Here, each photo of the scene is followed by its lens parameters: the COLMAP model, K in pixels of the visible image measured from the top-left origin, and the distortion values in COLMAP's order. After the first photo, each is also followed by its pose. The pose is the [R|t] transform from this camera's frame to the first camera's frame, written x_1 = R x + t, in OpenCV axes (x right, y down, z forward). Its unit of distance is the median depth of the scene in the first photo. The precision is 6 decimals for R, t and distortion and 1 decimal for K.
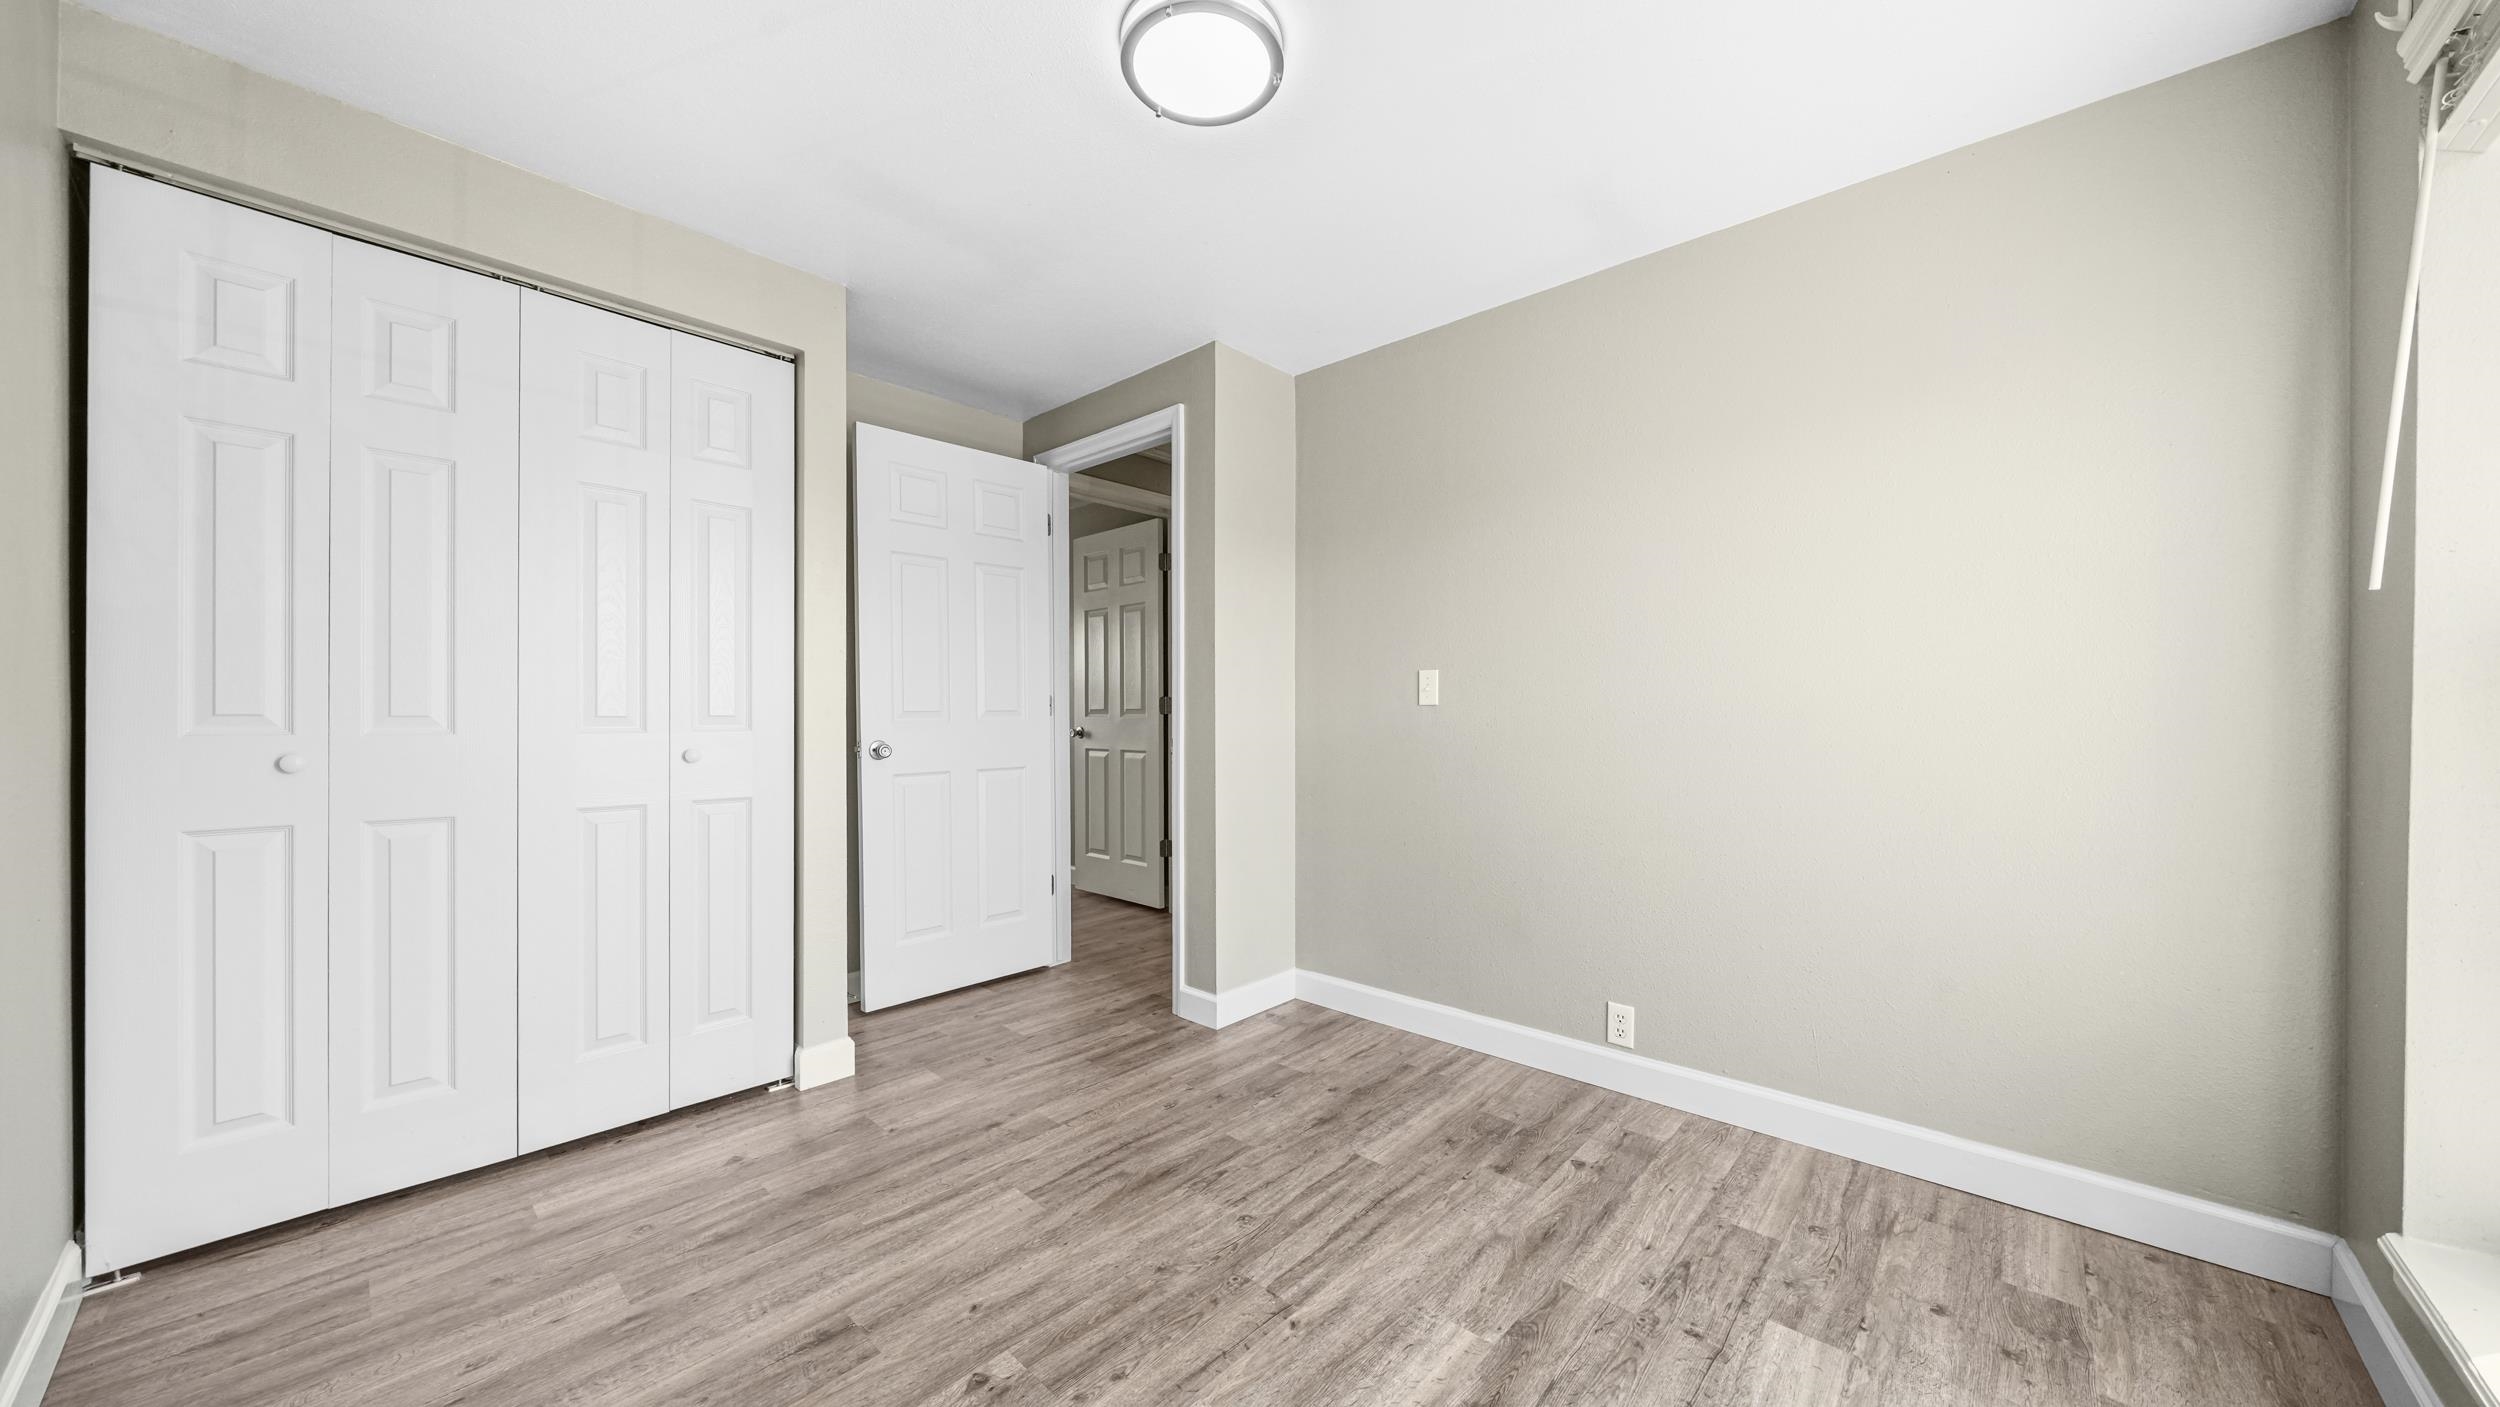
lens RADIAL K [[843.9, 0, 1250.2], [0, 843.9, 716.3], [0, 0, 1]] dist [-0.000579, -0.000040]
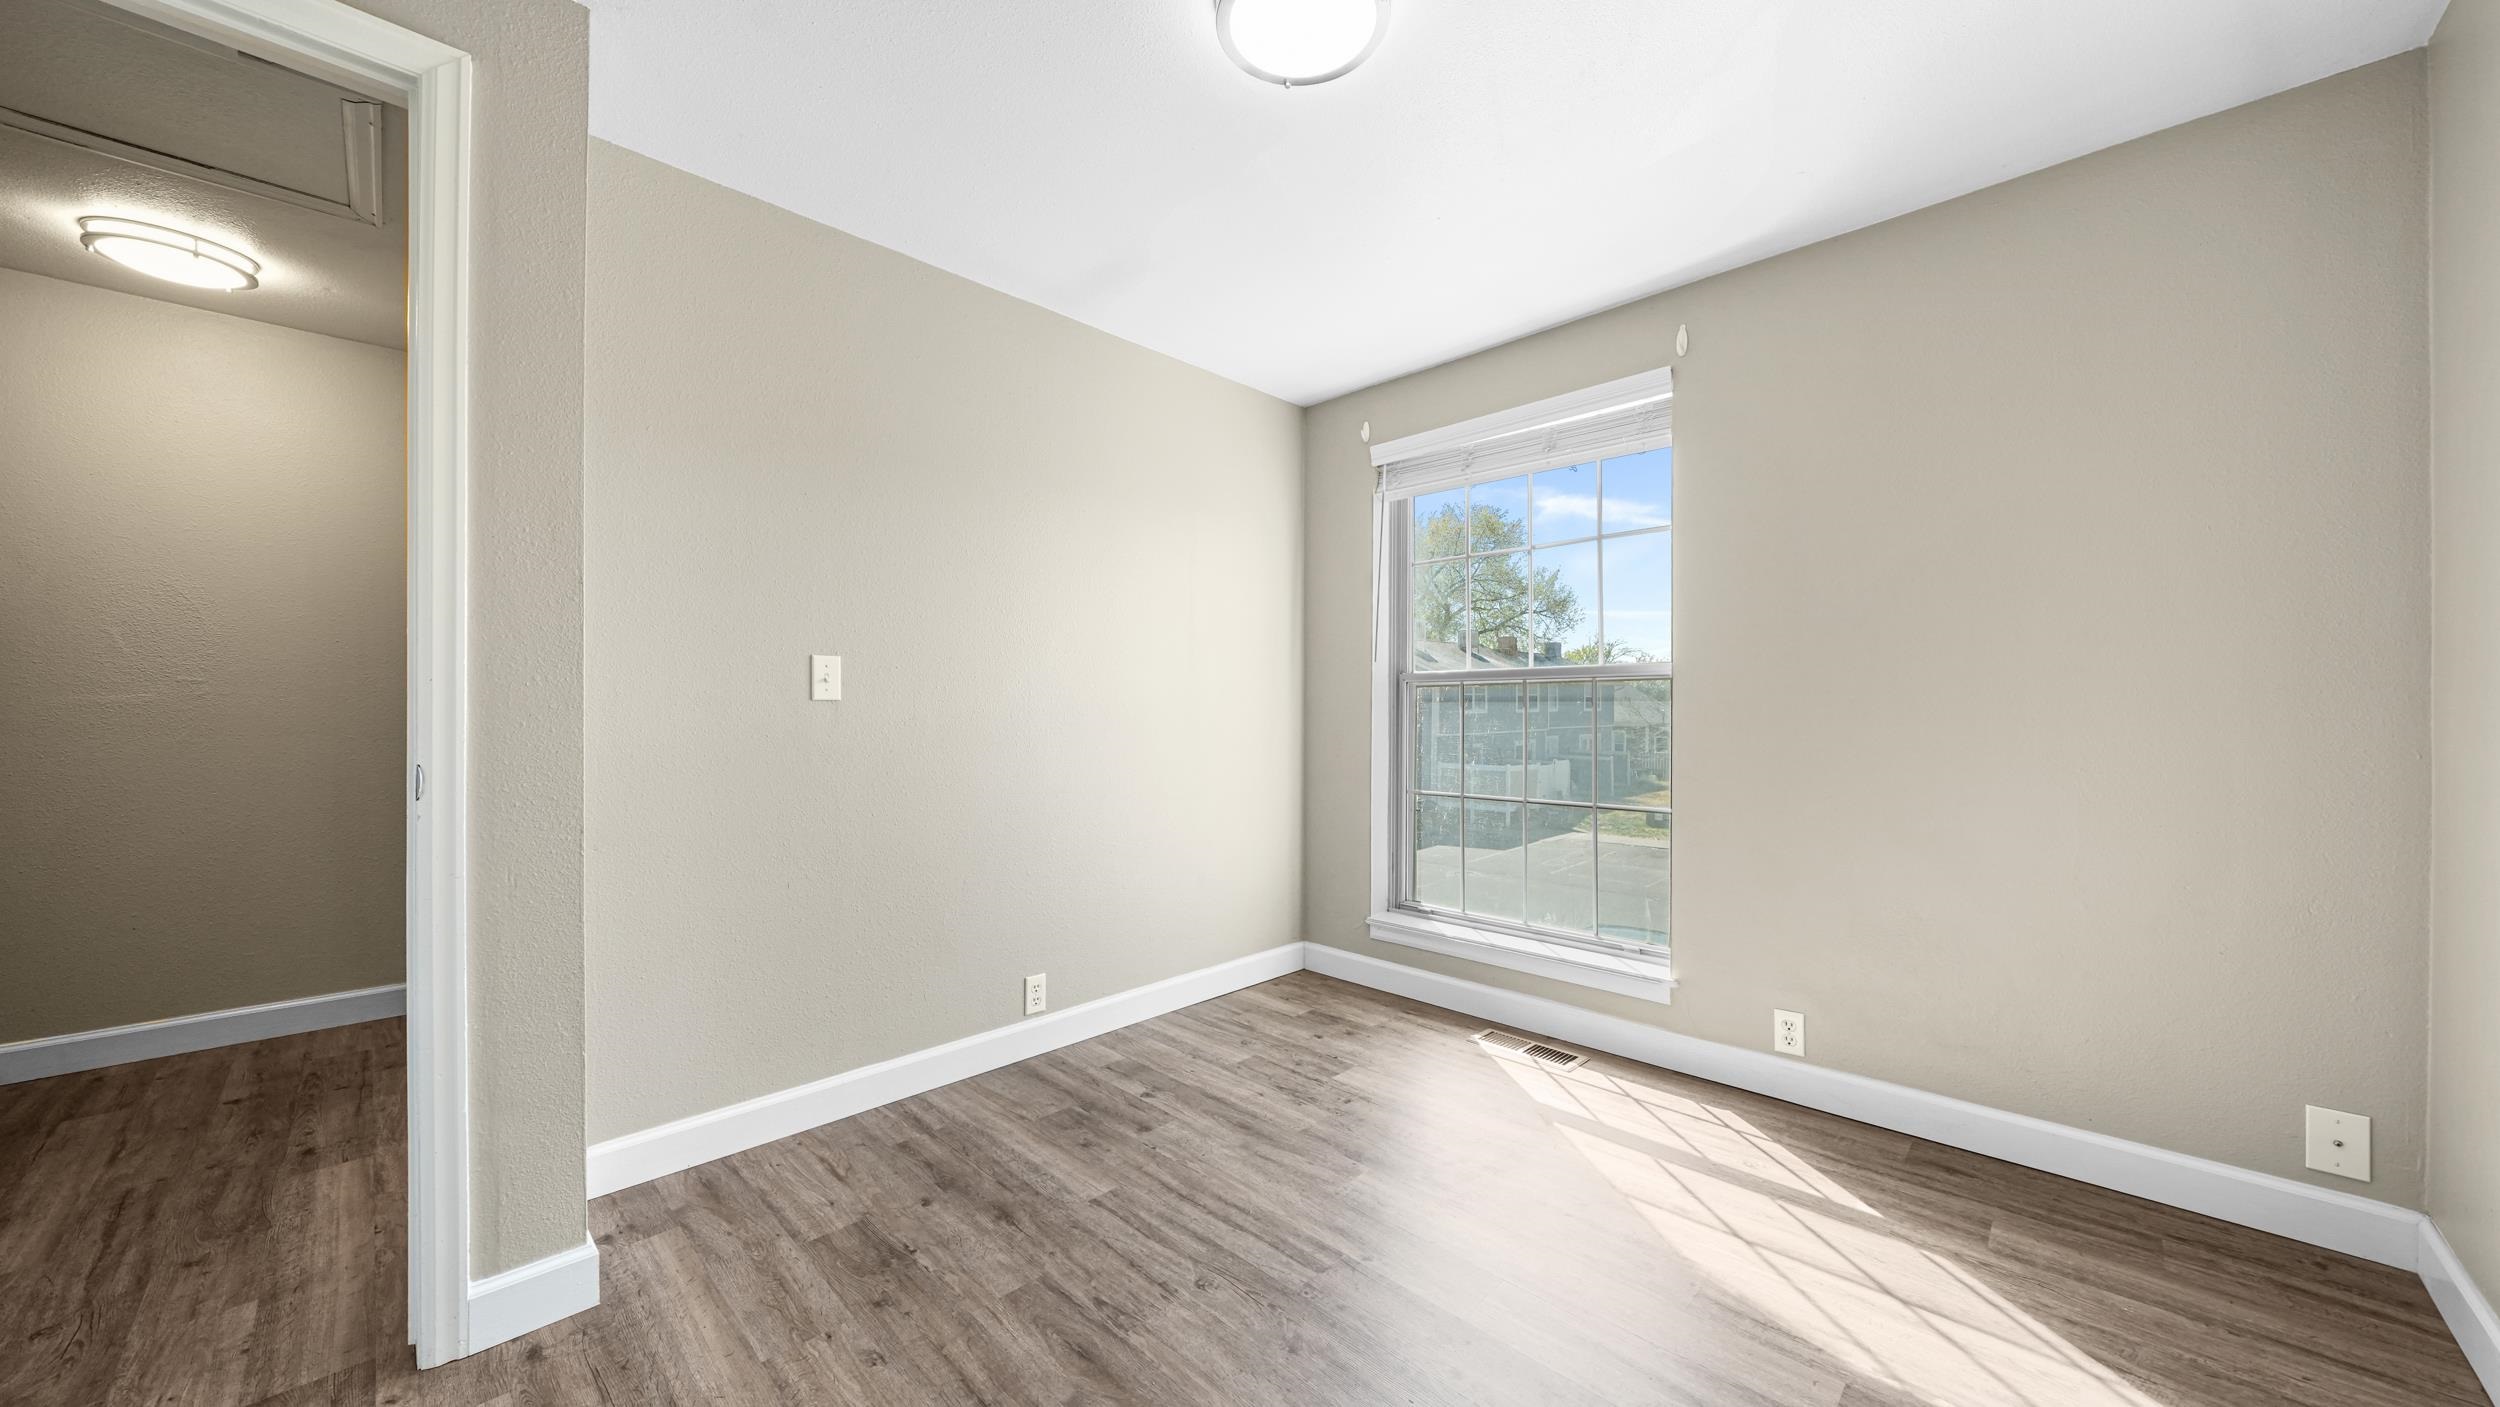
lens RADIAL K [[843.9, 0, 1250.2], [0, 843.9, 716.3], [0, 0, 1]] dist [-0.000579, -0.000040]
pose [[0.048688, -0.001827, 0.998812, -0.731958], [0.001285, 0.999998, 0.001767, 0.000692], [-0.998813, 0.001197, 0.048690, 0.751416]]
